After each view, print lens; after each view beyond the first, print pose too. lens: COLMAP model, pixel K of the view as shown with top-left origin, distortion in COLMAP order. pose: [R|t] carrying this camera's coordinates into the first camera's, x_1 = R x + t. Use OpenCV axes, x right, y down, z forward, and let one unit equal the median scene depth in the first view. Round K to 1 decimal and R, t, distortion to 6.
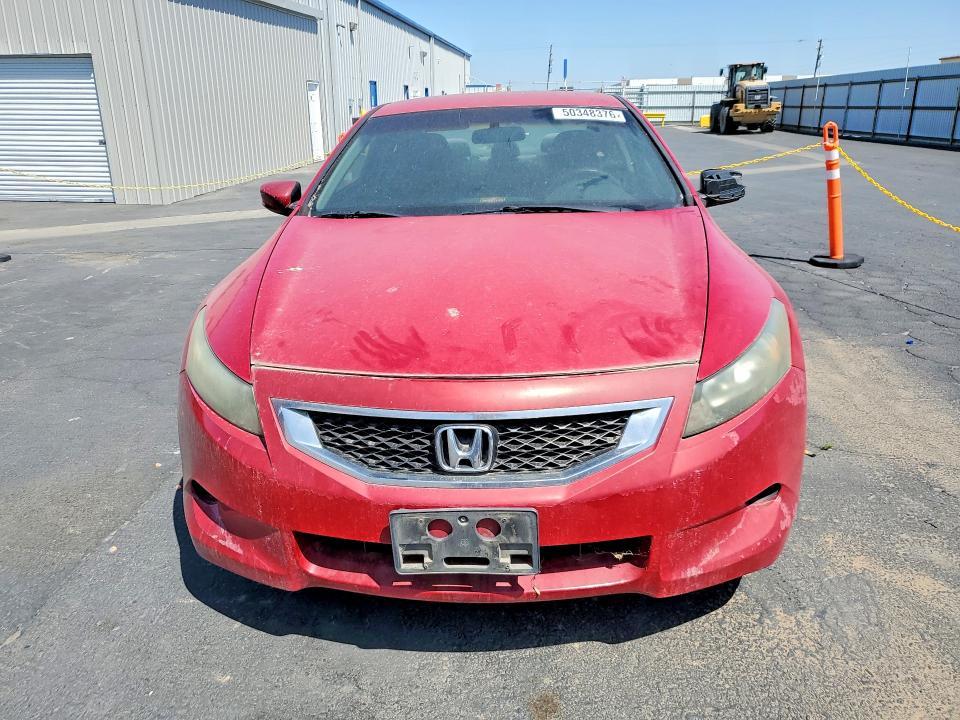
lens RADIAL K [[772.1, 0, 447.4], [0, 772.1, 358.8], [0, 0, 1]] dist [0.036143, -0.067735]
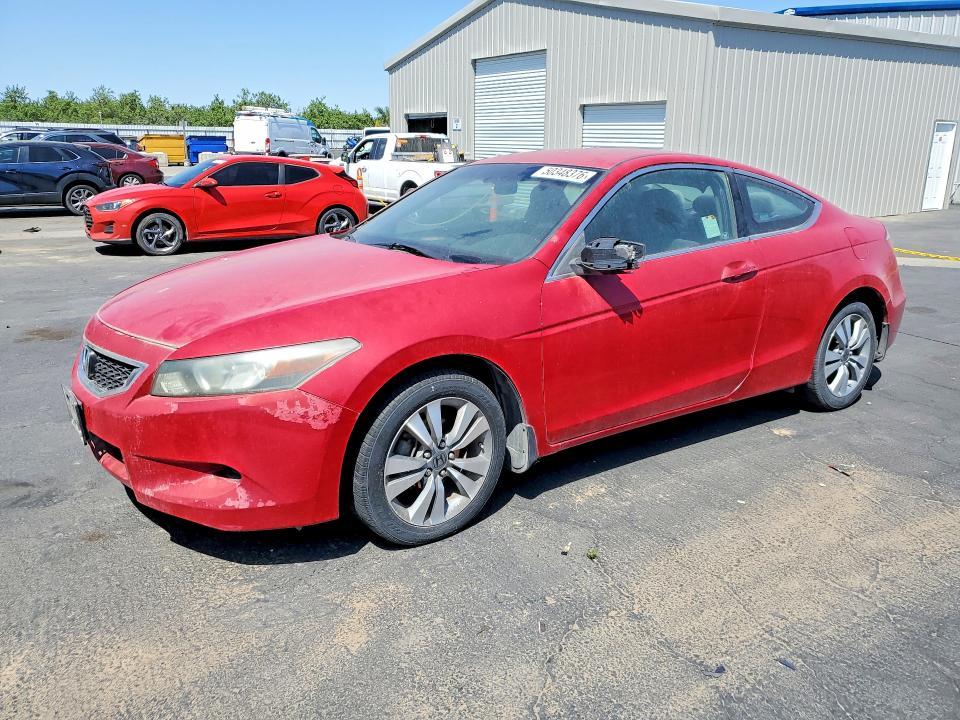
lens RADIAL K [[772.1, 0, 447.4], [0, 772.1, 358.8], [0, 0, 1]] dist [0.036143, -0.067735]
pose [[0.603531, 0.226204, -0.764580, 1.127867], [-0.256020, 0.963115, 0.082848, -0.148491], [0.755119, 0.145747, 0.639182, 0.310379]]
